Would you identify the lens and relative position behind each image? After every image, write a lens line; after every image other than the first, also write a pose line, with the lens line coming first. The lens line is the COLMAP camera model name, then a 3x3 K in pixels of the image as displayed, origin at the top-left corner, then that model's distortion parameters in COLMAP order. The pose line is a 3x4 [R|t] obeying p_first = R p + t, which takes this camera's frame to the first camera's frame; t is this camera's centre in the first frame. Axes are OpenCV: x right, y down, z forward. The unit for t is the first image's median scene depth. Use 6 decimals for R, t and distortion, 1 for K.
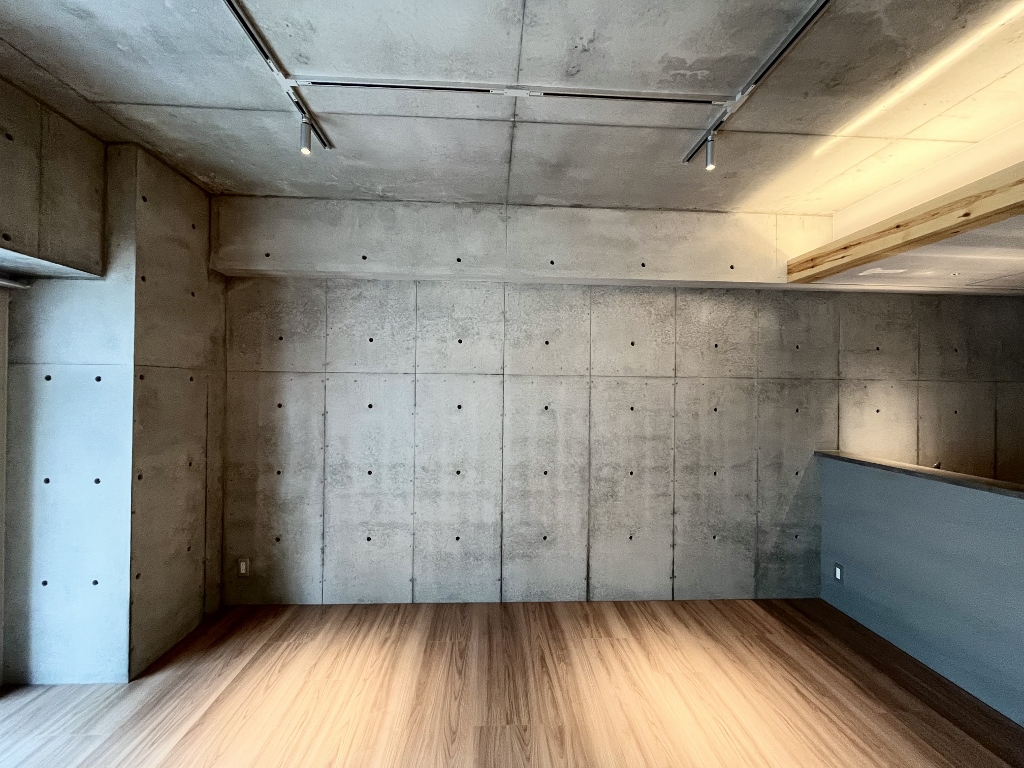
lens RADIAL K [[413.2, 0, 512.0], [0, 413.2, 384.0], [0, 0, 1]] dist [-0.001374, 0.000073]
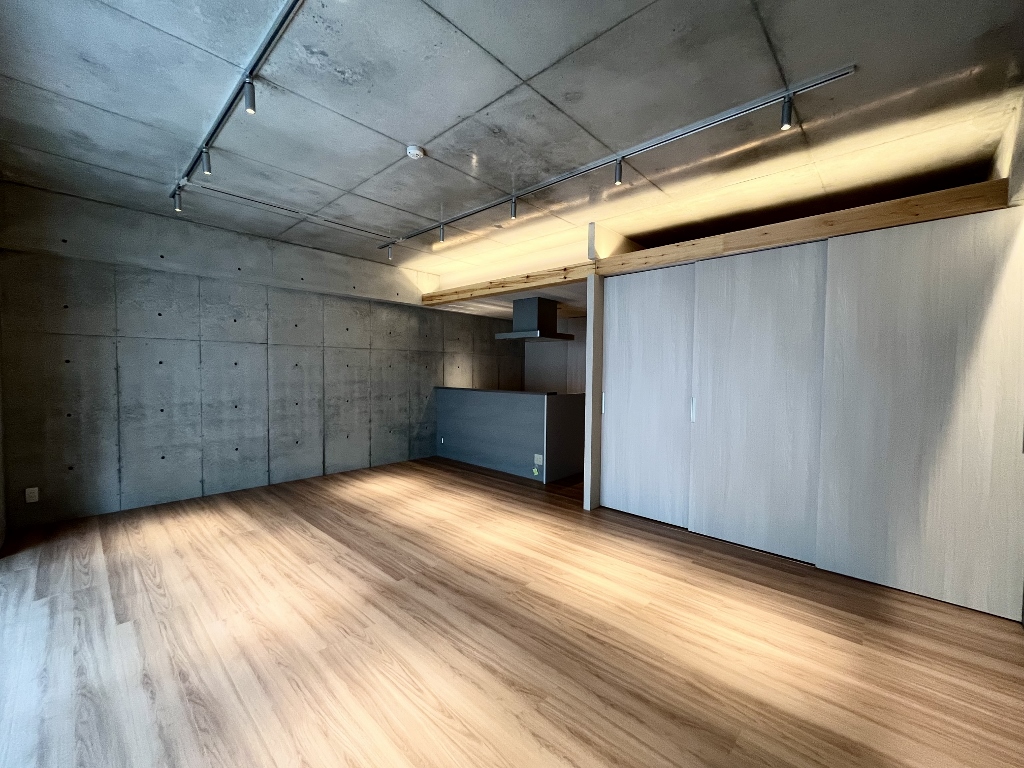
lens RADIAL K [[413.2, 0, 512.0], [0, 413.2, 384.0], [0, 0, 1]] dist [-0.001374, 0.000073]
pose [[0.716089, -0.027150, 0.697481, -0.466673], [-0.006467, 0.998942, 0.045525, 0.054361], [-0.697979, -0.037110, 0.715156, -0.813457]]
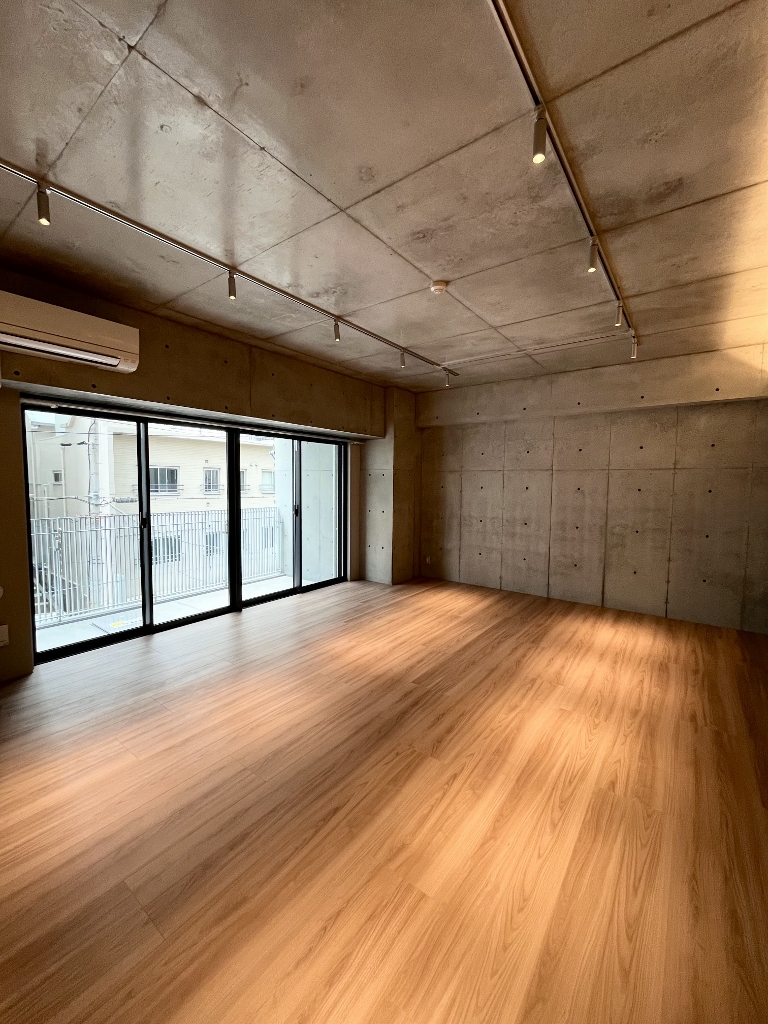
lens RADIAL K [[413.2, 0, 382.1], [0, 413.2, 509.5], [0, 0, 1]] dist [-0.001374, 0.000073]
pose [[0.764700, 0.037679, -0.643284, 0.567059], [0.003717, 0.998014, 0.062876, 0.032364], [0.644375, -0.050472, 0.763042, -0.819756]]
